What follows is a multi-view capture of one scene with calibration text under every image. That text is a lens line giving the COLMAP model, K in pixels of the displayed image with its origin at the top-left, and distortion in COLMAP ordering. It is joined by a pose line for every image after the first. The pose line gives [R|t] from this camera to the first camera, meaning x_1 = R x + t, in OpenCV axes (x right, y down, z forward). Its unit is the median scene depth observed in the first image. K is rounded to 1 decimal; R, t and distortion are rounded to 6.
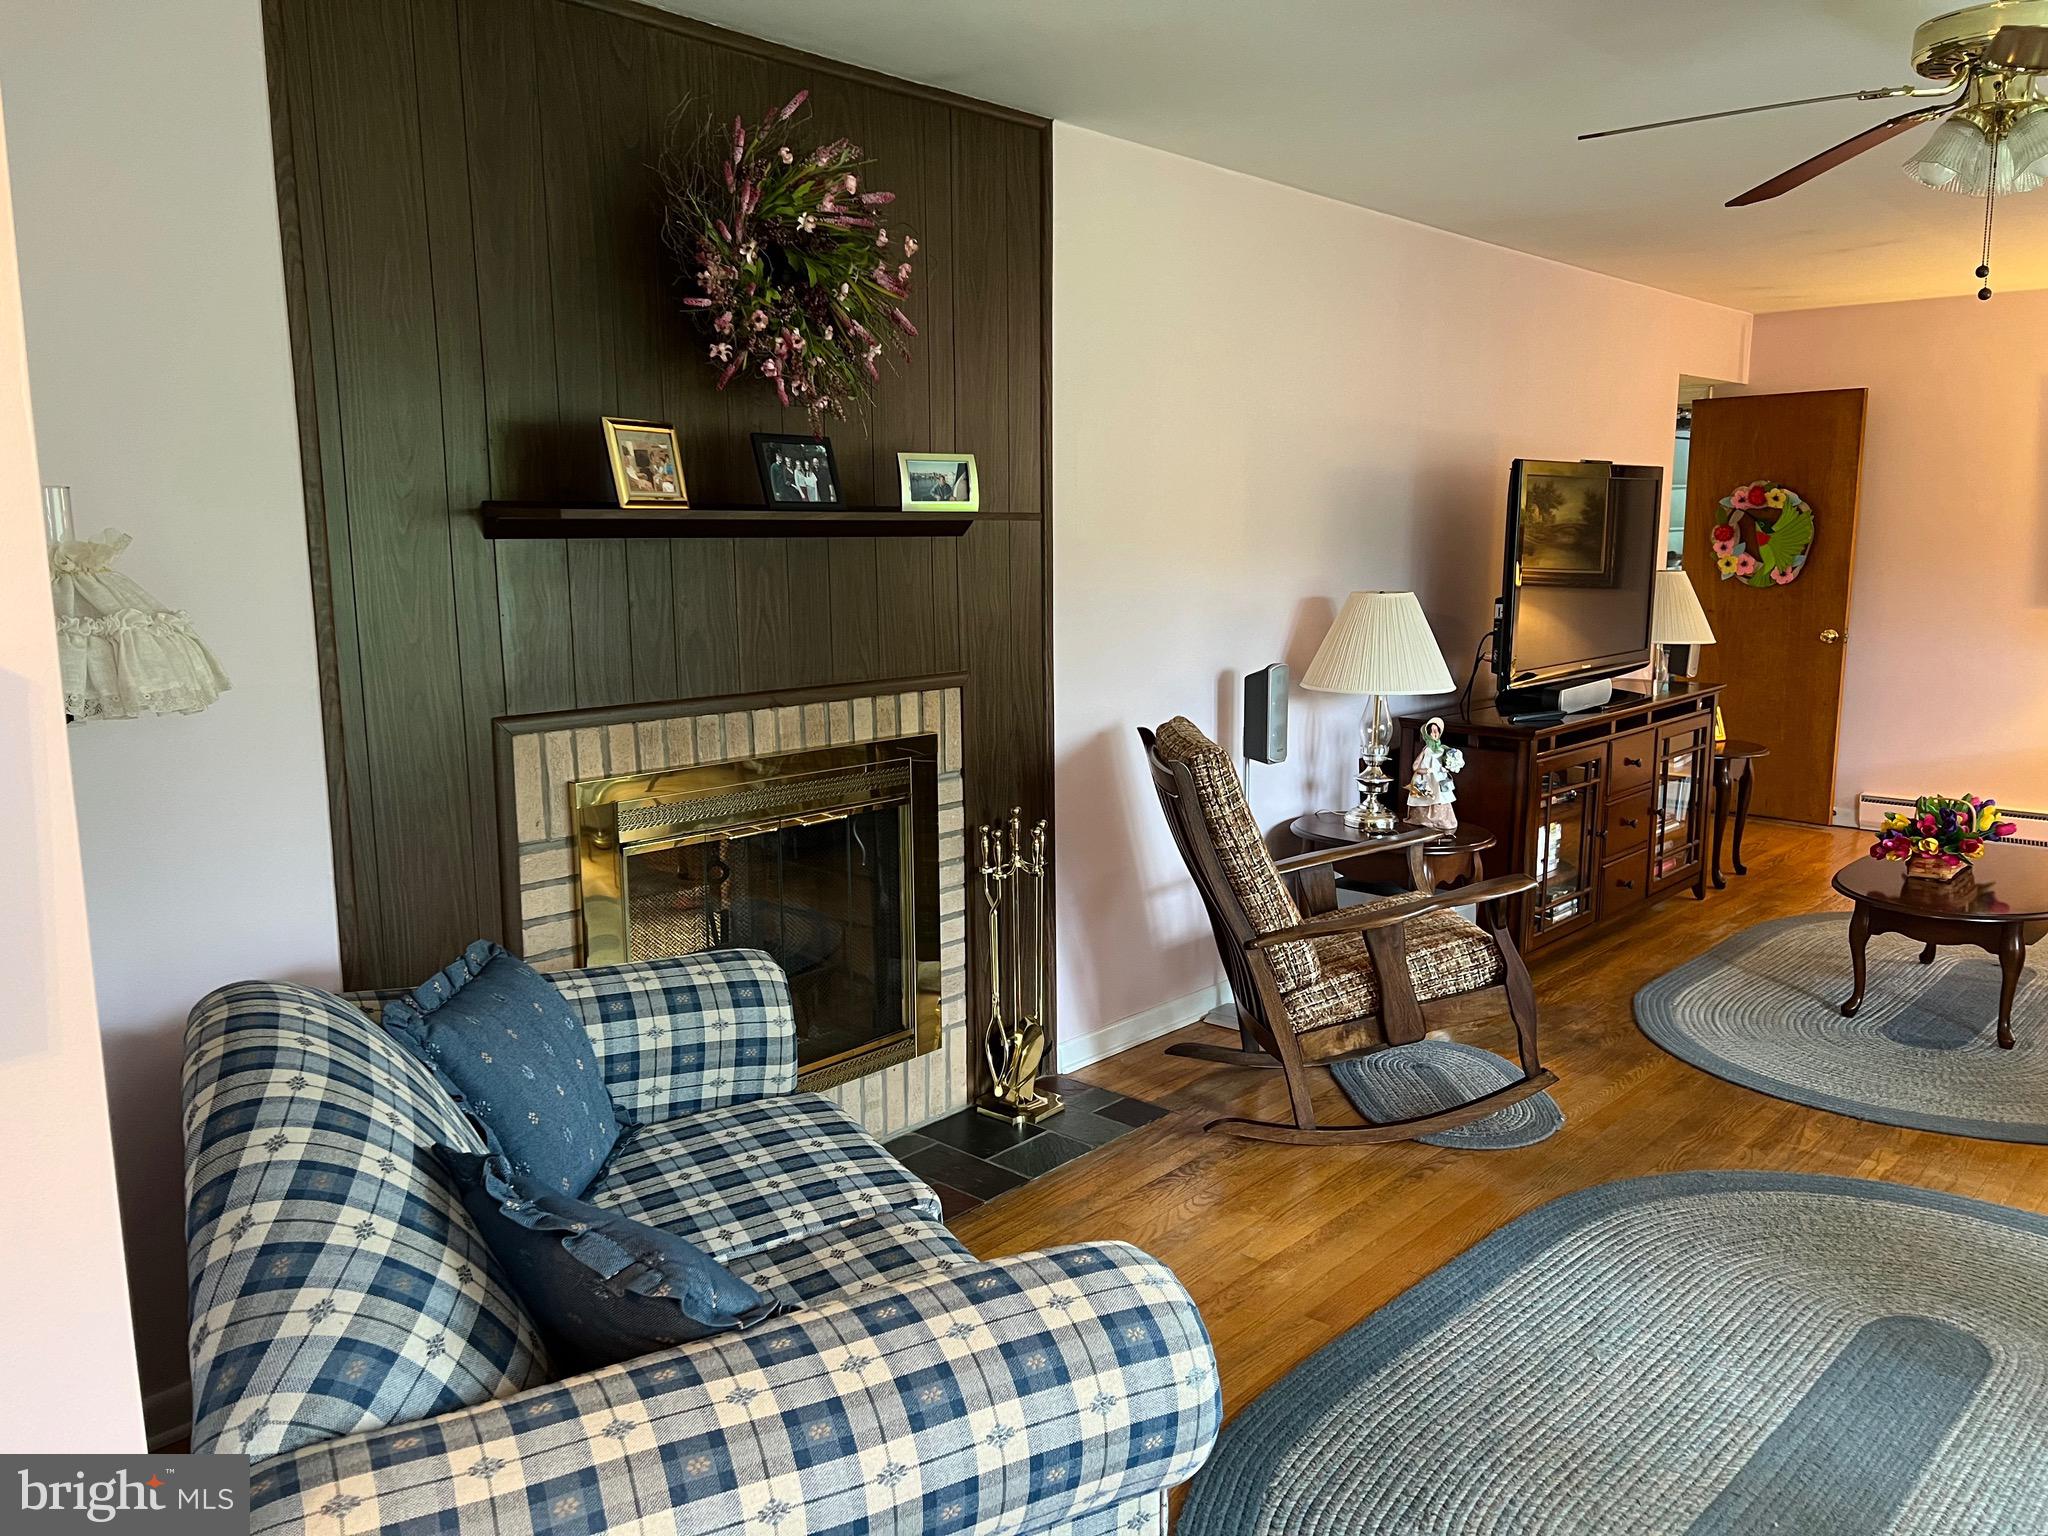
lens RADIAL K [[1535.4, 0, 1032.4], [0, 1535.4, 776.3], [0, 0, 1]] dist [0.070915, -0.077173]
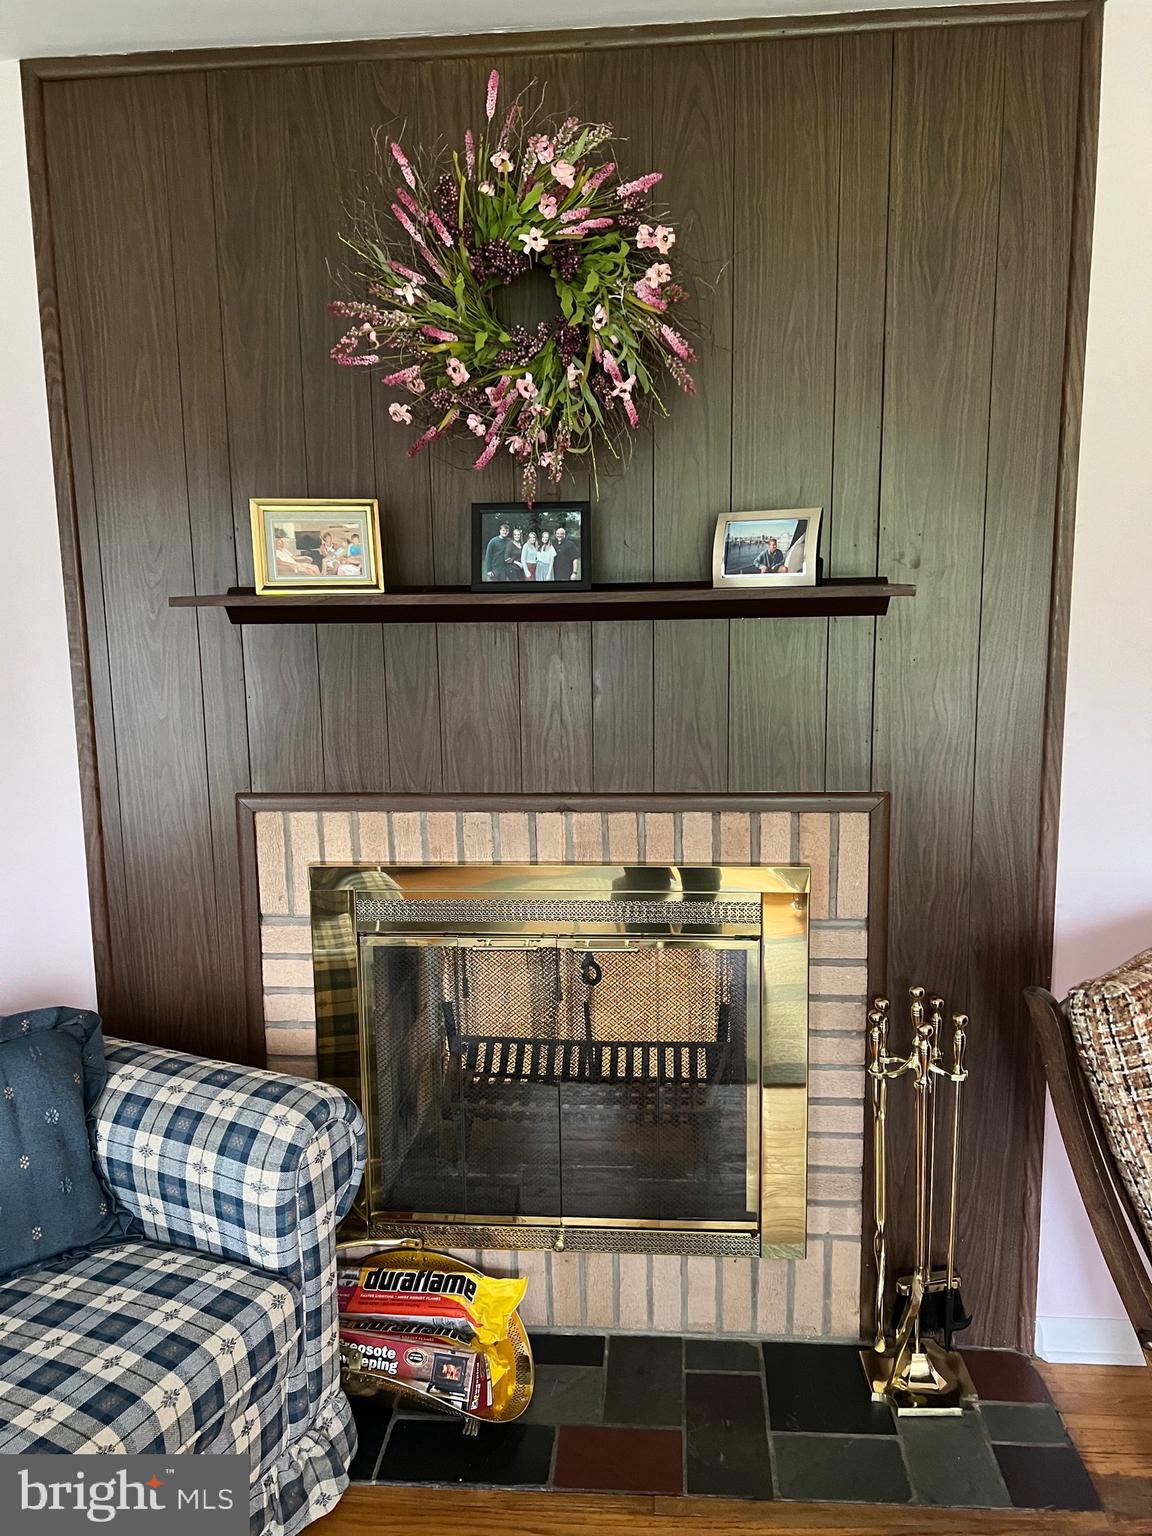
lens RADIAL K [[1151.5, 0, 573.7], [0, 1151.5, 780.5], [0, 0, 1]] dist [0.070915, -0.077173]
pose [[0.609660, 0.123729, -0.782947, 0.367663], [-0.114439, 0.991133, 0.067519, -0.113044], [0.784359, 0.048436, 0.618414, 0.621464]]
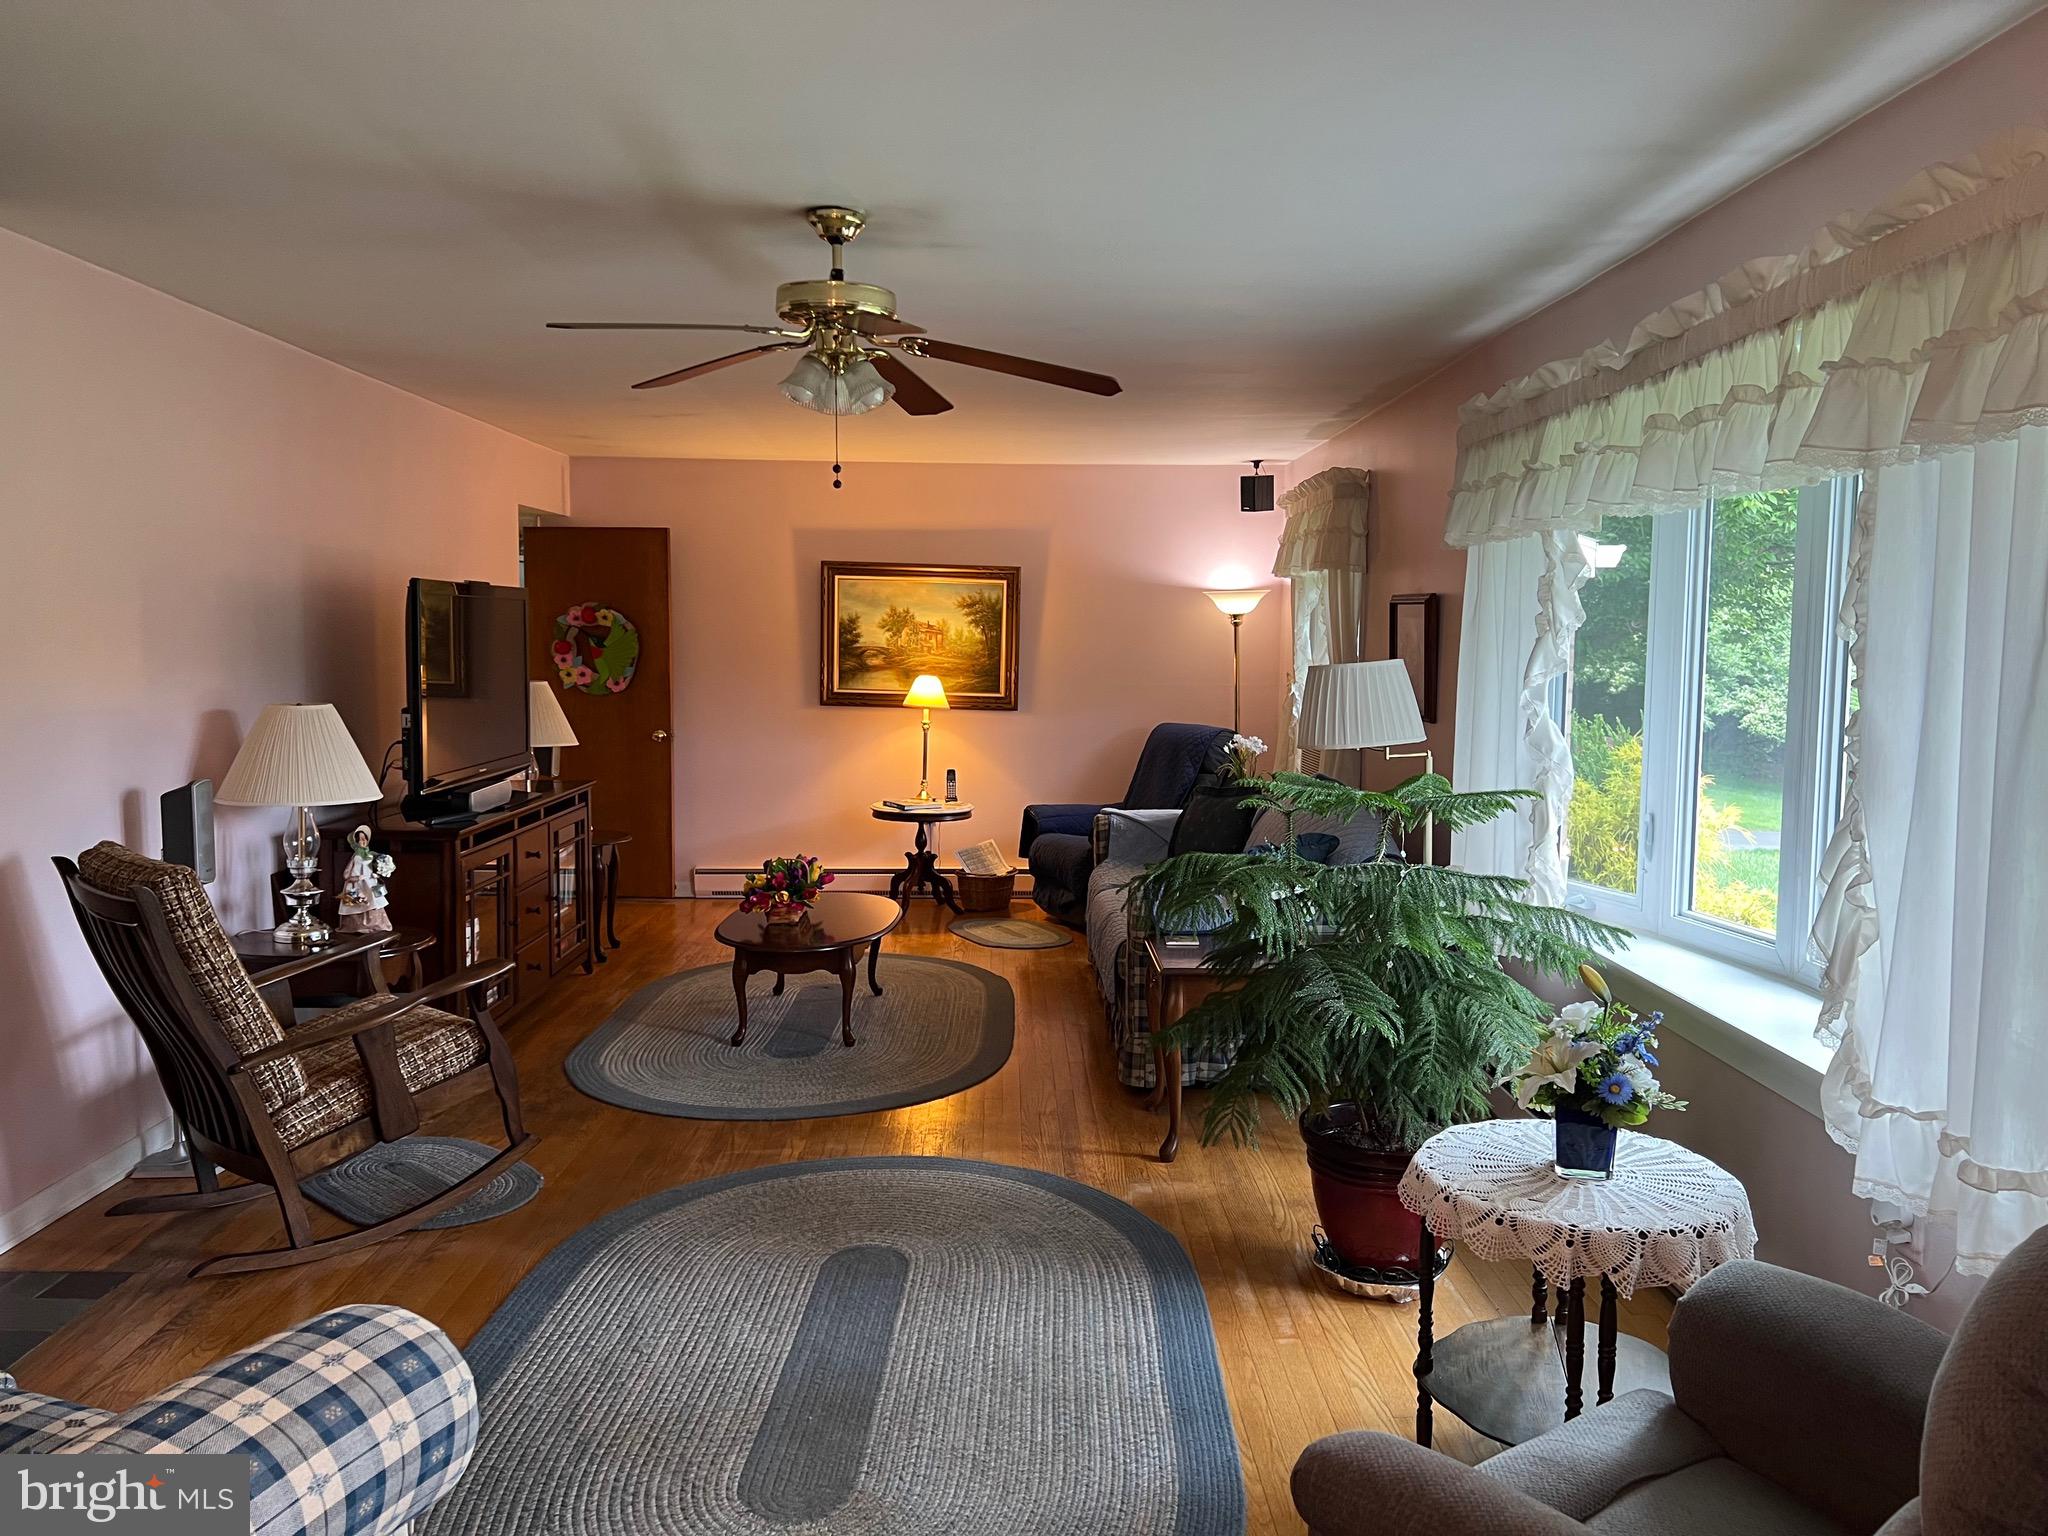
lens RADIAL K [[1535.4, 0, 1024.7], [0, 1535.4, 766.1], [0, 0, 1]] dist [0.070915, -0.077173]
pose [[0.735913, -0.048684, 0.675324, -0.159685], [0.100044, 0.994282, -0.037342, 0.007520], [-0.669644, 0.095043, 0.736575, -0.077263]]
